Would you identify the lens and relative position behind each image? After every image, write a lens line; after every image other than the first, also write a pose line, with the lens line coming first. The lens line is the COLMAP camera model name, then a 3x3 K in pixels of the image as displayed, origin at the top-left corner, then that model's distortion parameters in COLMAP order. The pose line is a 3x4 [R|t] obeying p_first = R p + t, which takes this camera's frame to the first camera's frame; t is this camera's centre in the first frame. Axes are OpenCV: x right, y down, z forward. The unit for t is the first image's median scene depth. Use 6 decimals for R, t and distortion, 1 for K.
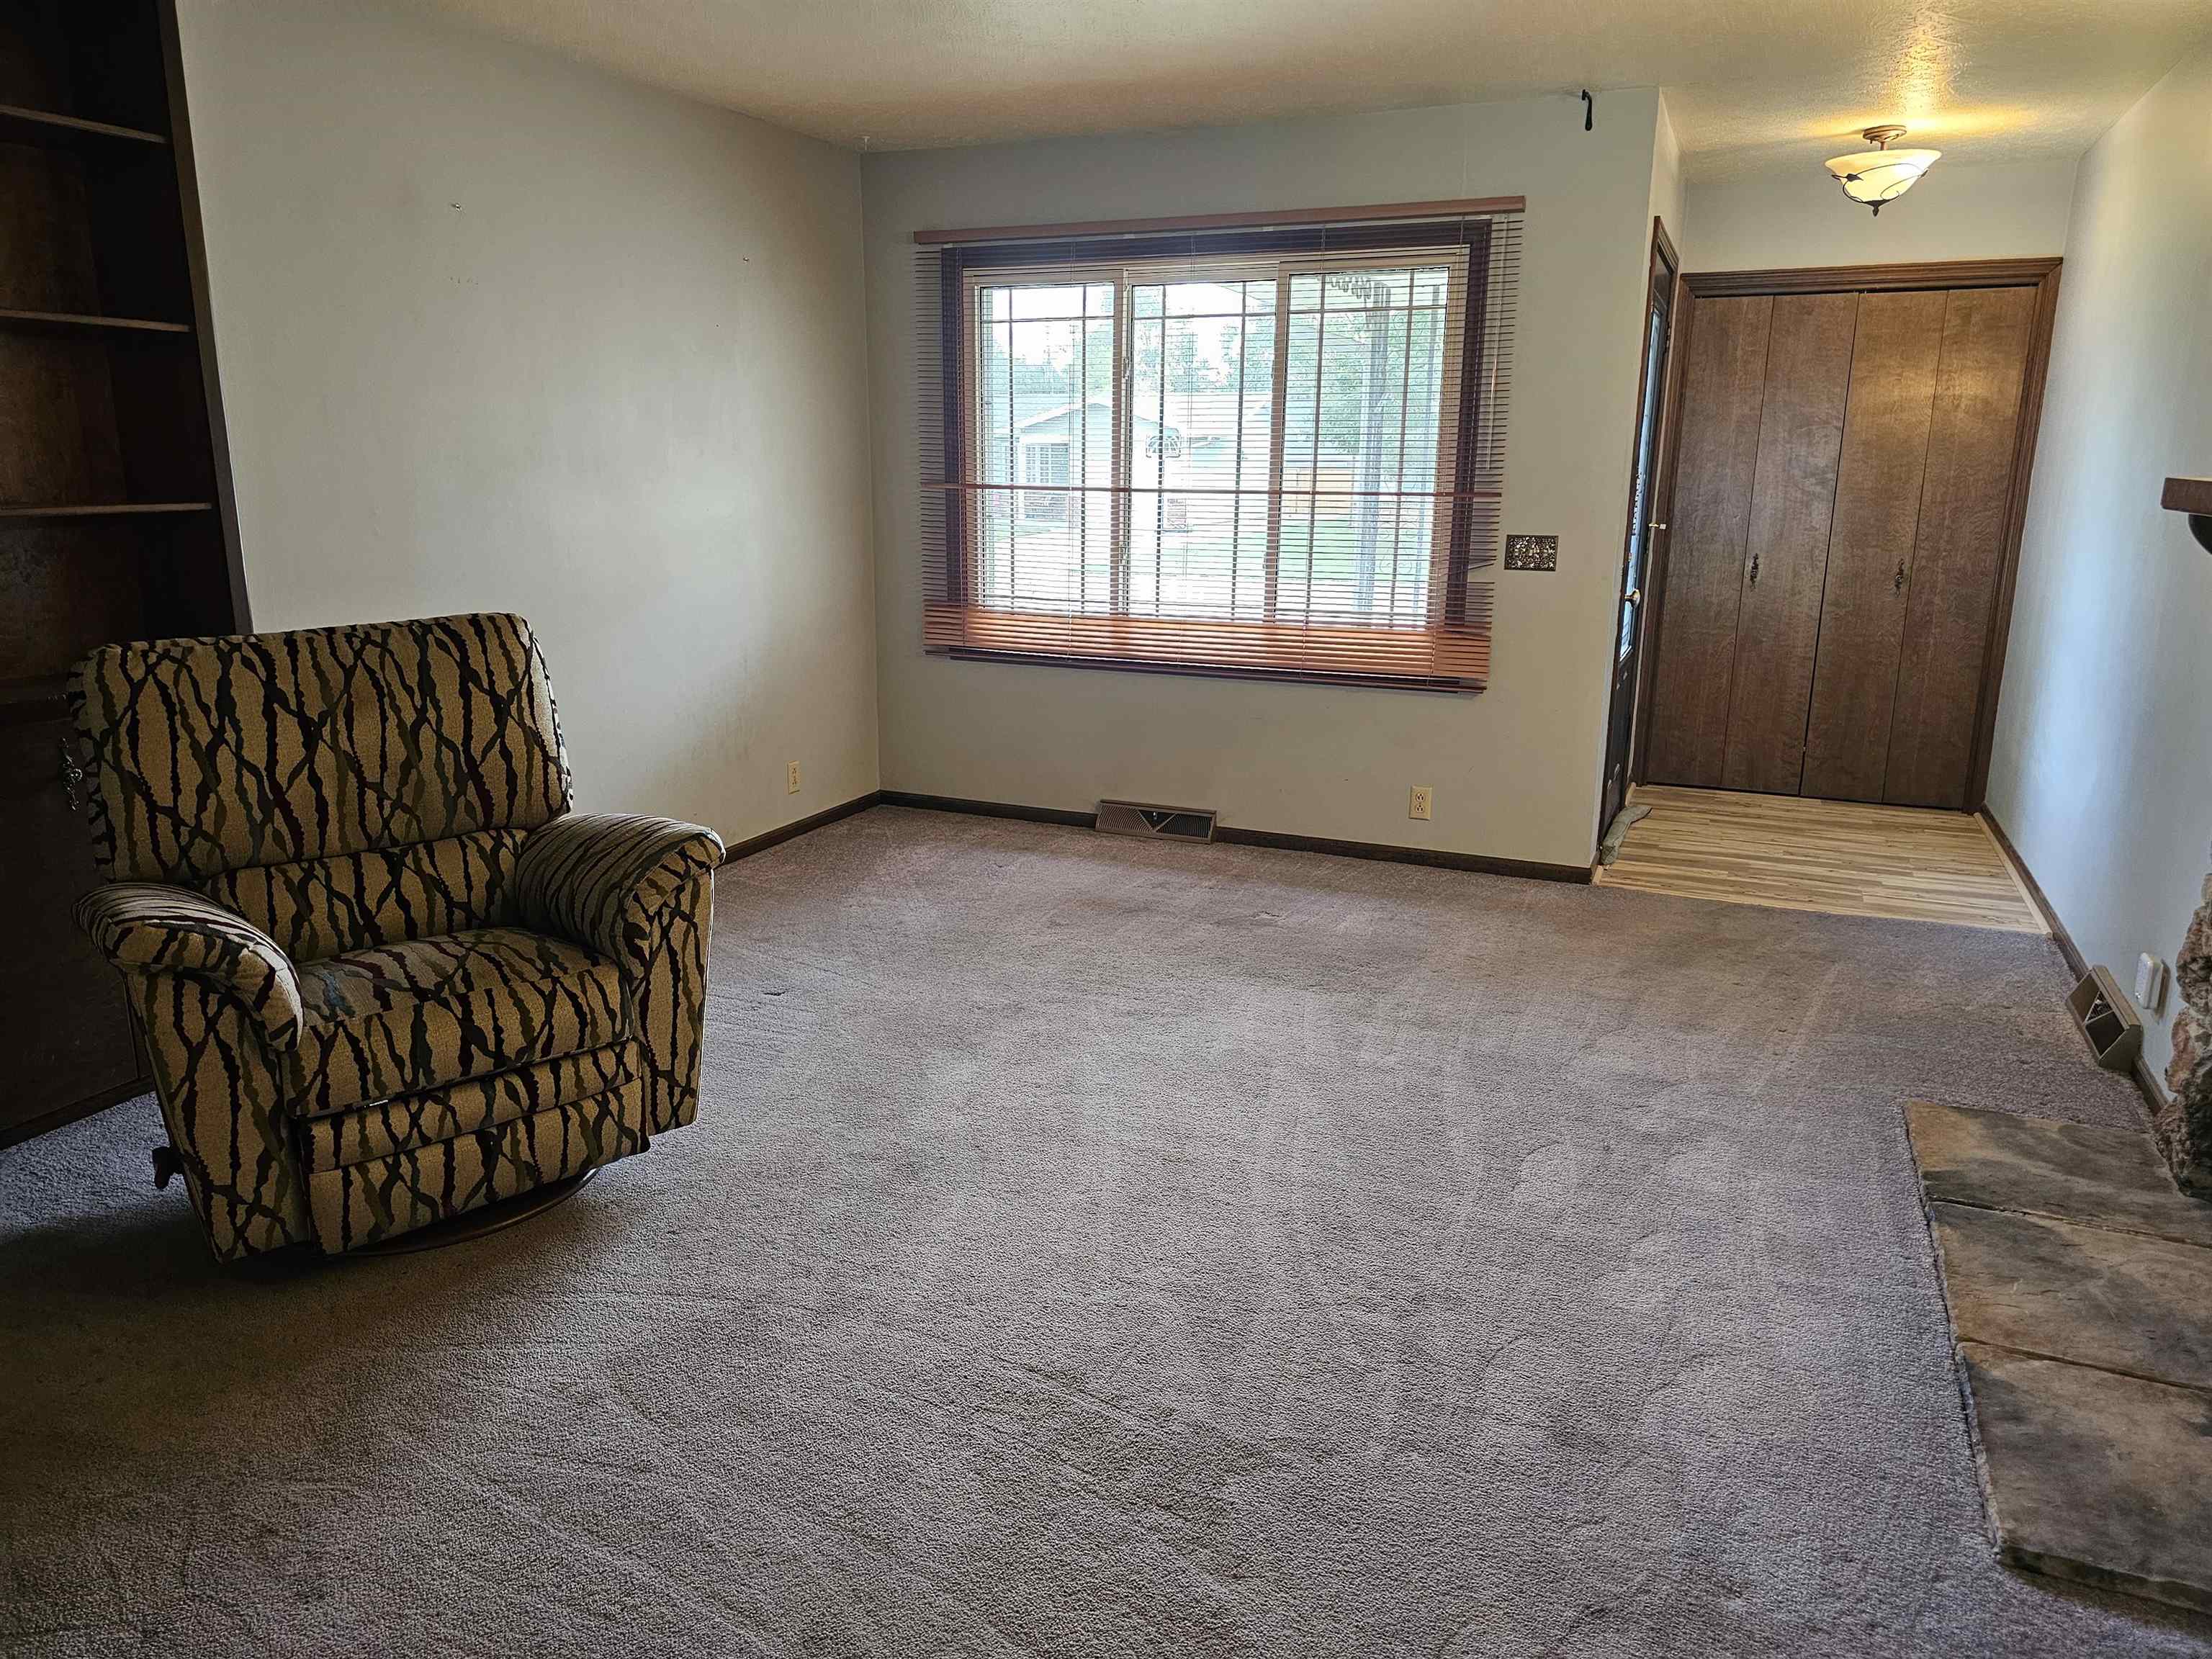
lens RADIAL K [[1525.9, 0, 1106.0], [0, 1525.9, 829.5], [0, 0, 1]] dist [0.077017, -0.004000]
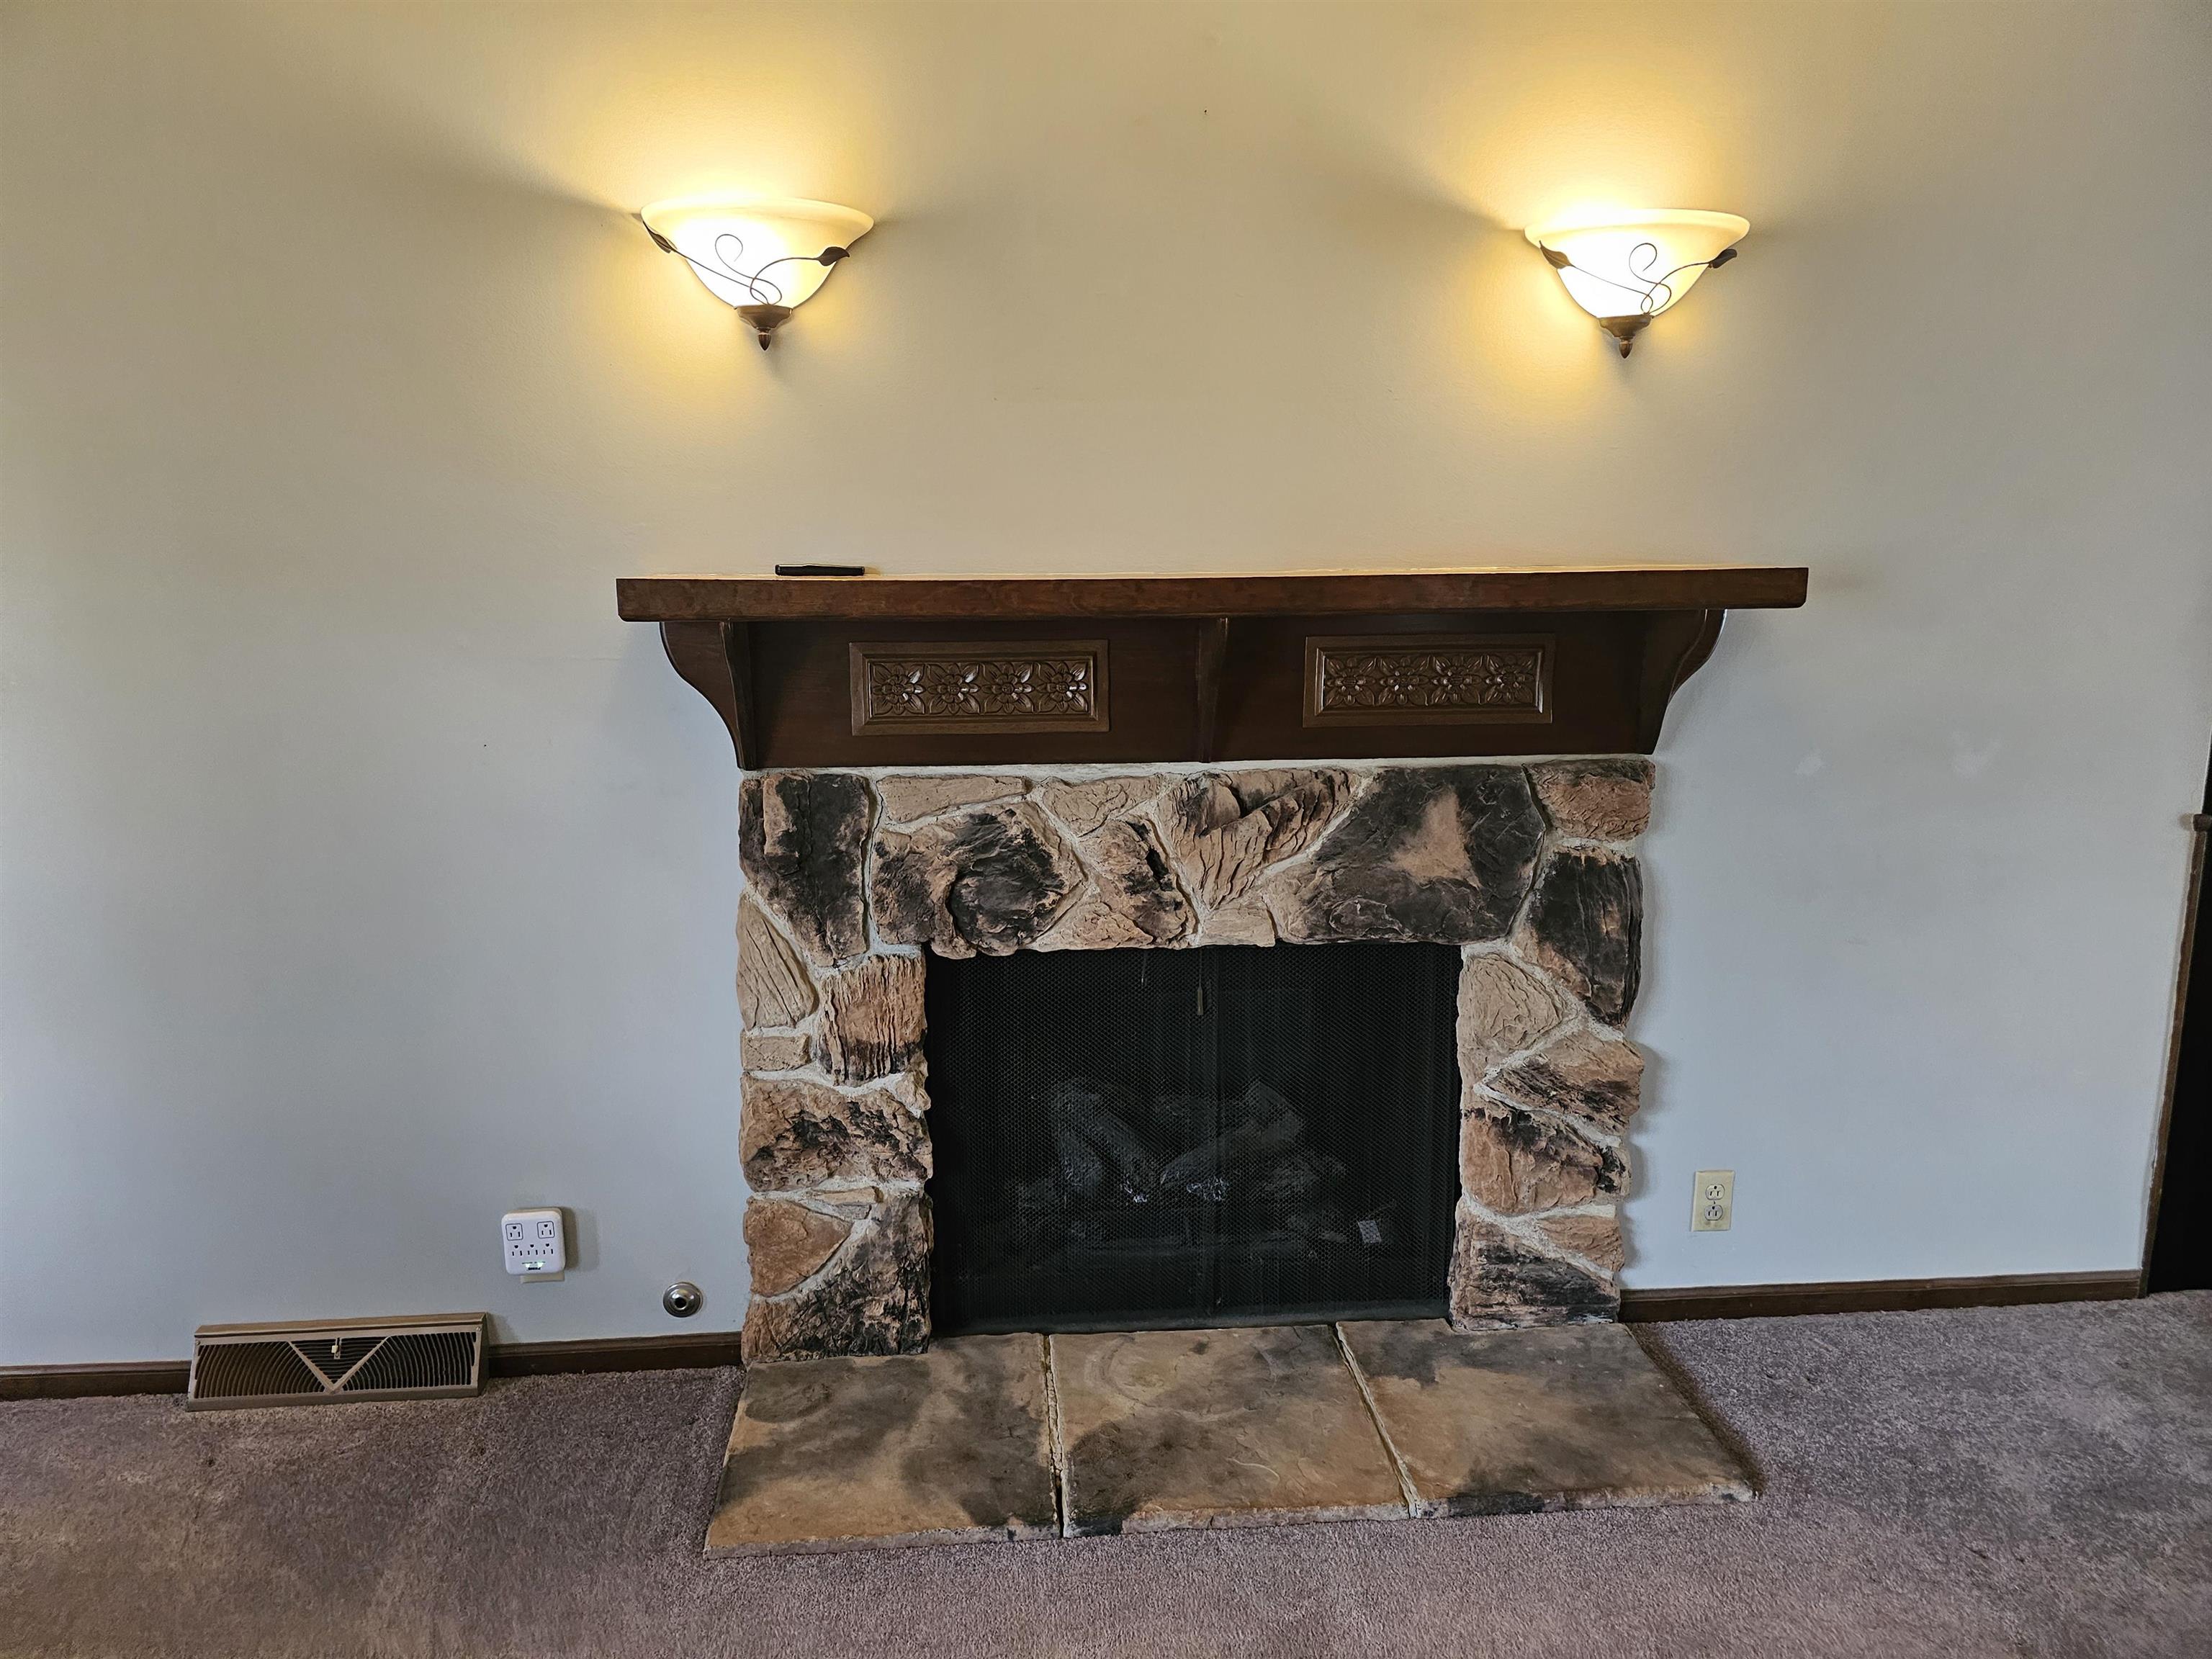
lens RADIAL K [[1525.9, 0, 1106.0], [0, 1525.9, 829.5], [0, 0, 1]] dist [0.077017, -0.004000]
pose [[-0.468770, -0.206983, 0.858728, -0.056274], [0.206002, 0.919735, 0.334142, -0.305180], [-0.858963, 0.333535, -0.388505, 1.117429]]
